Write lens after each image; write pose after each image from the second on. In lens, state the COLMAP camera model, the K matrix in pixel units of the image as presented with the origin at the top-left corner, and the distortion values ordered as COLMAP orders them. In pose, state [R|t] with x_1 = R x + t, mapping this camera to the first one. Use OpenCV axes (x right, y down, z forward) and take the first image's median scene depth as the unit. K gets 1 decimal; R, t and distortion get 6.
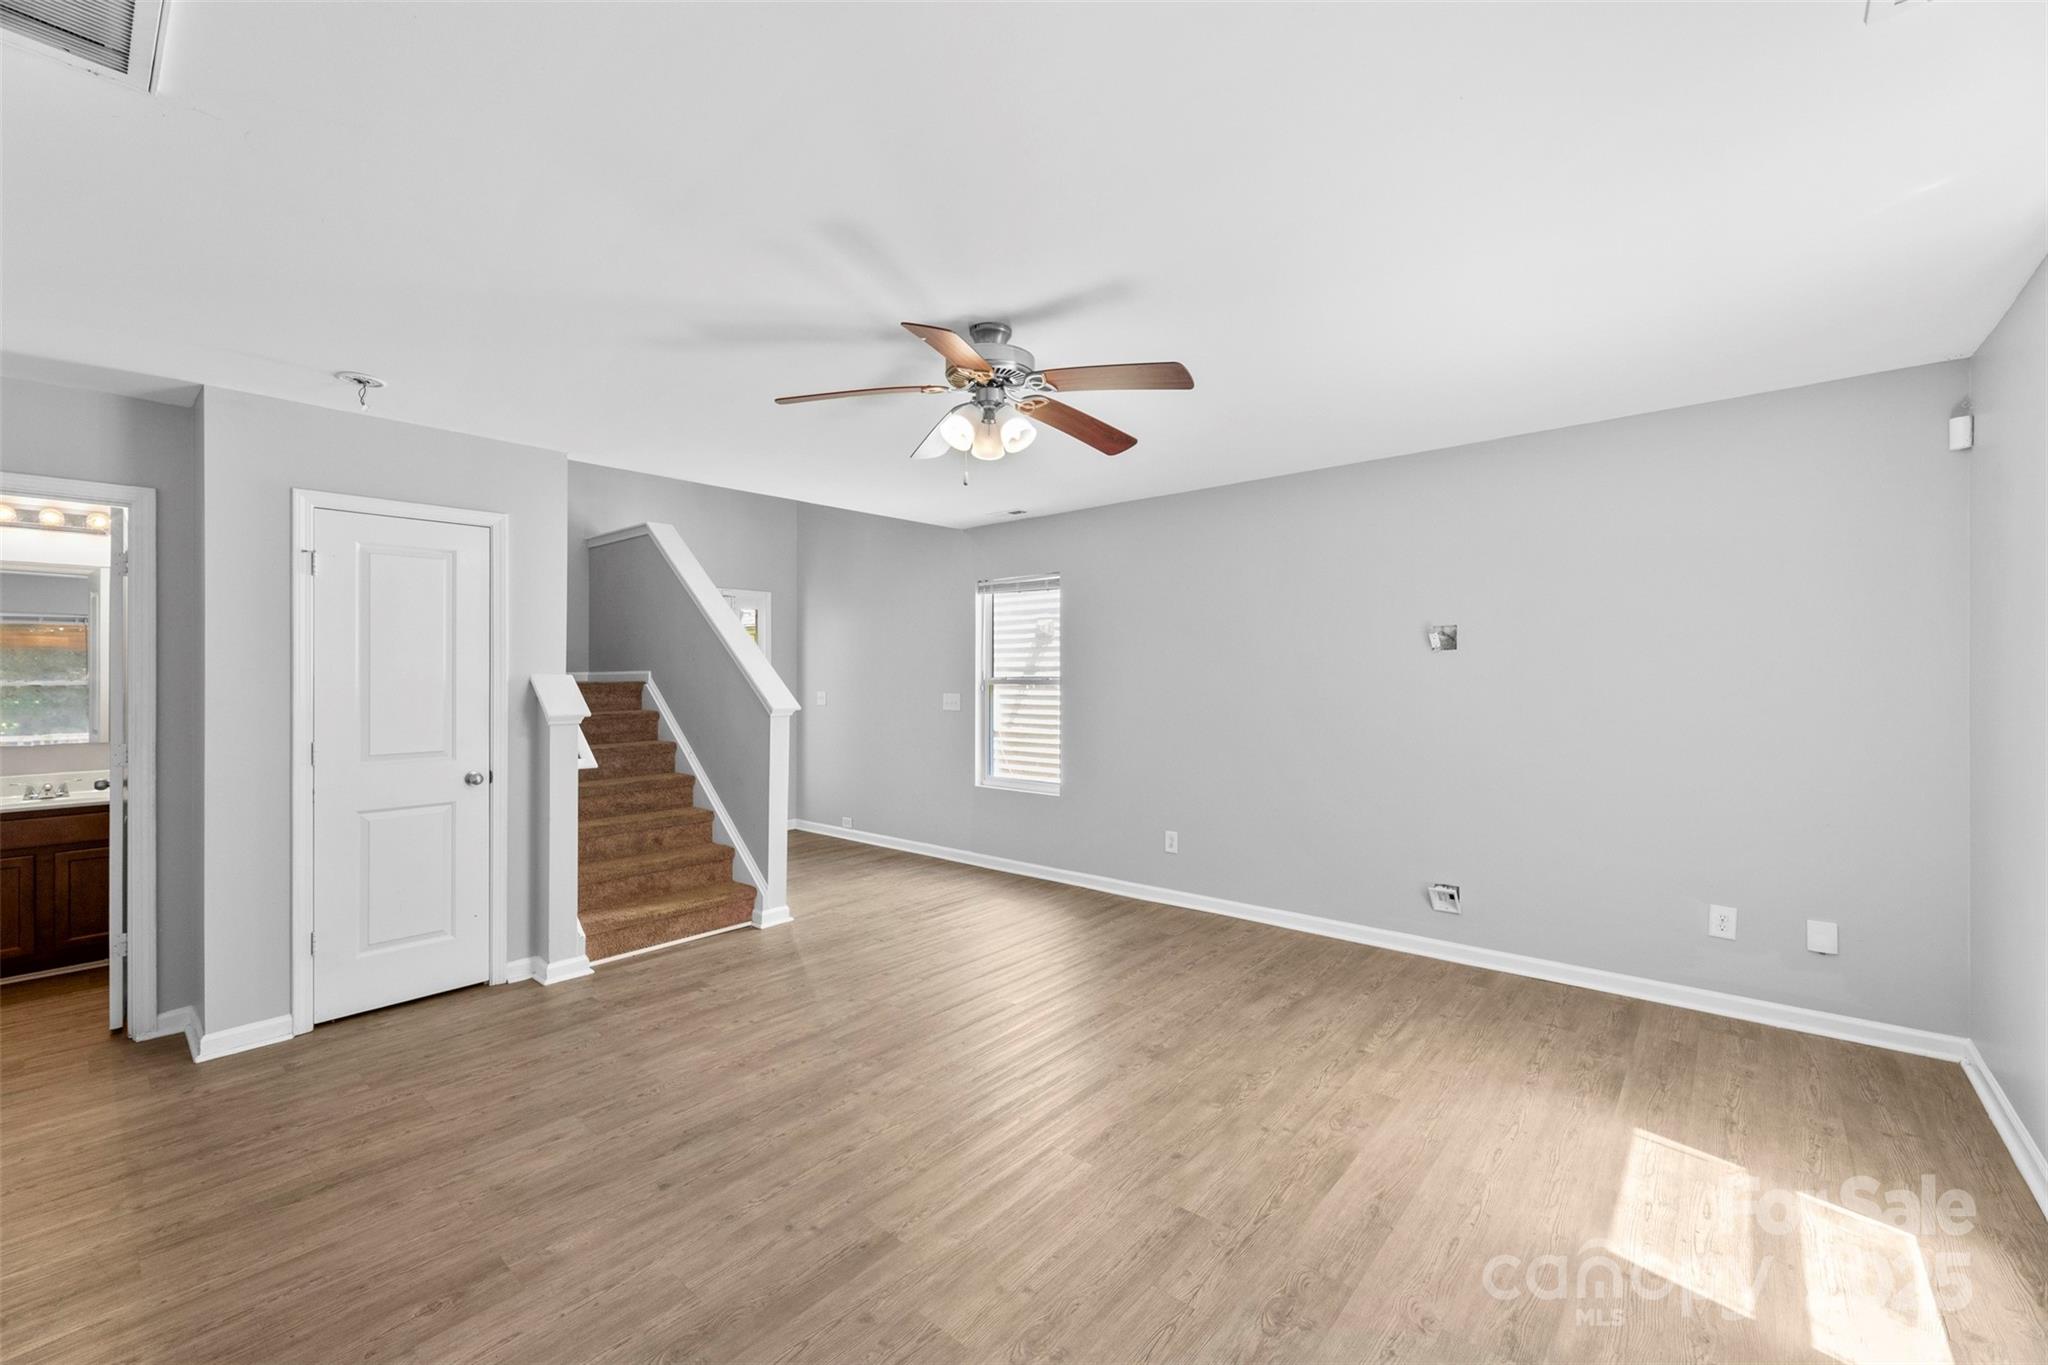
lens RADIAL K [[826.8, 0, 1024.1], [0, 826.8, 674.5], [0, 0, 1]] dist [0.001771, -0.000523]
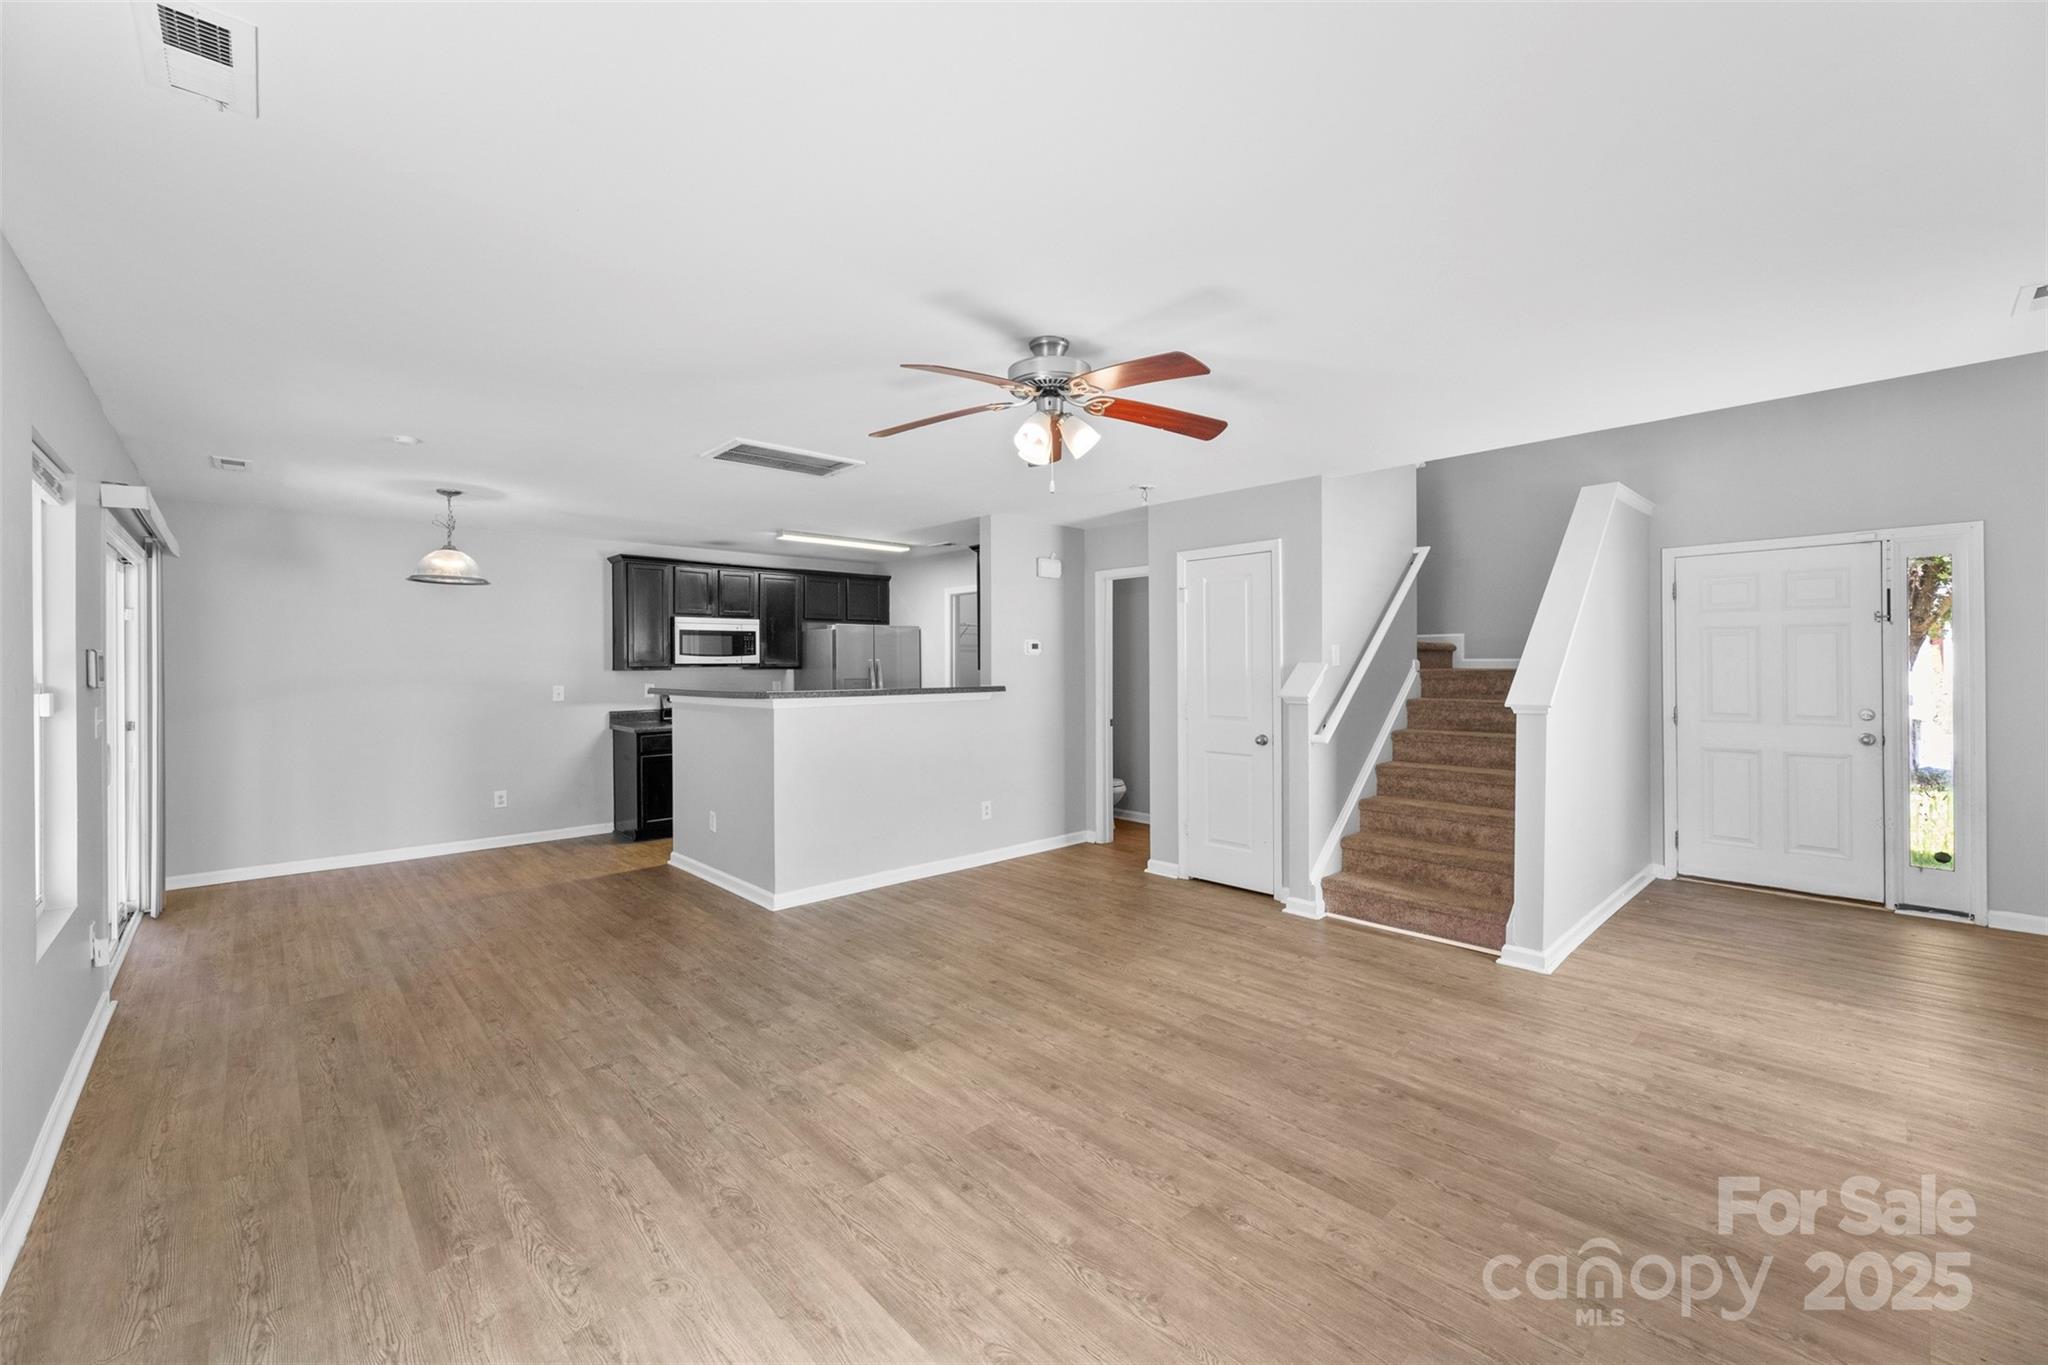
lens RADIAL K [[826.8, 0, 1024.0], [0, 826.8, 662.8], [0, 0, 1]] dist [0.001771, -0.000523]
pose [[-0.105146, 0.002966, -0.994452, 0.808847], [0.004359, 0.999987, 0.002521, -0.005468], [0.994447, -0.004070, -0.105157, 0.857280]]
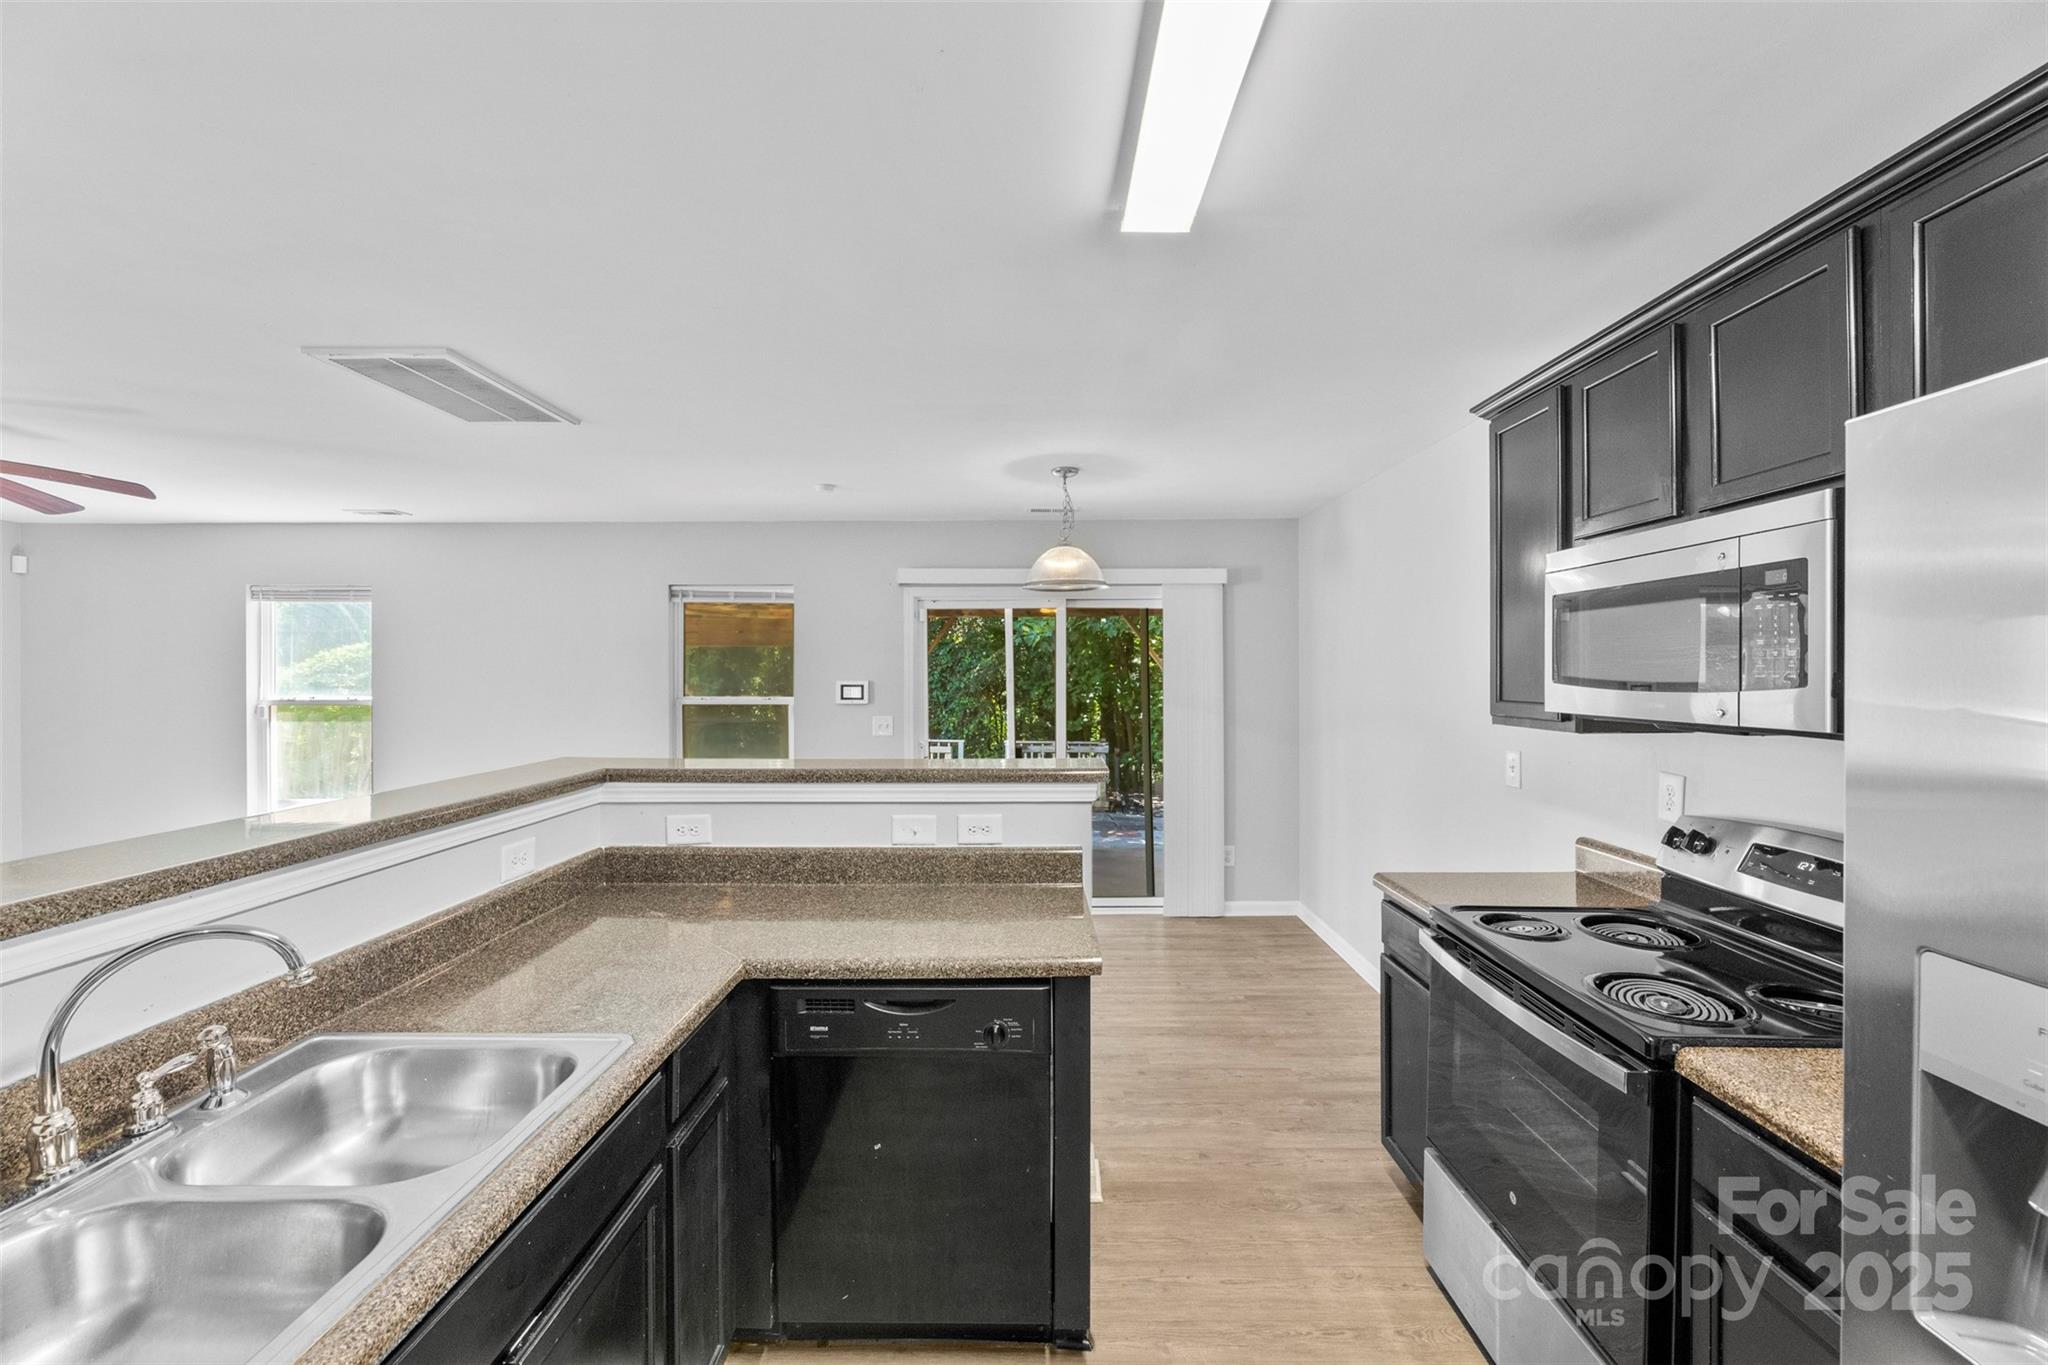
lens RADIAL K [[826.8, 0, 1027.6], [0, 826.8, 671.2], [0, 0, 1]] dist [0.001771, -0.000523]
pose [[-0.643959, 0.006400, 0.765033, -1.459738], [0.005770, 0.999977, -0.003509, -0.034056], [-0.765038, 0.002154, -0.643981, 0.444922]]
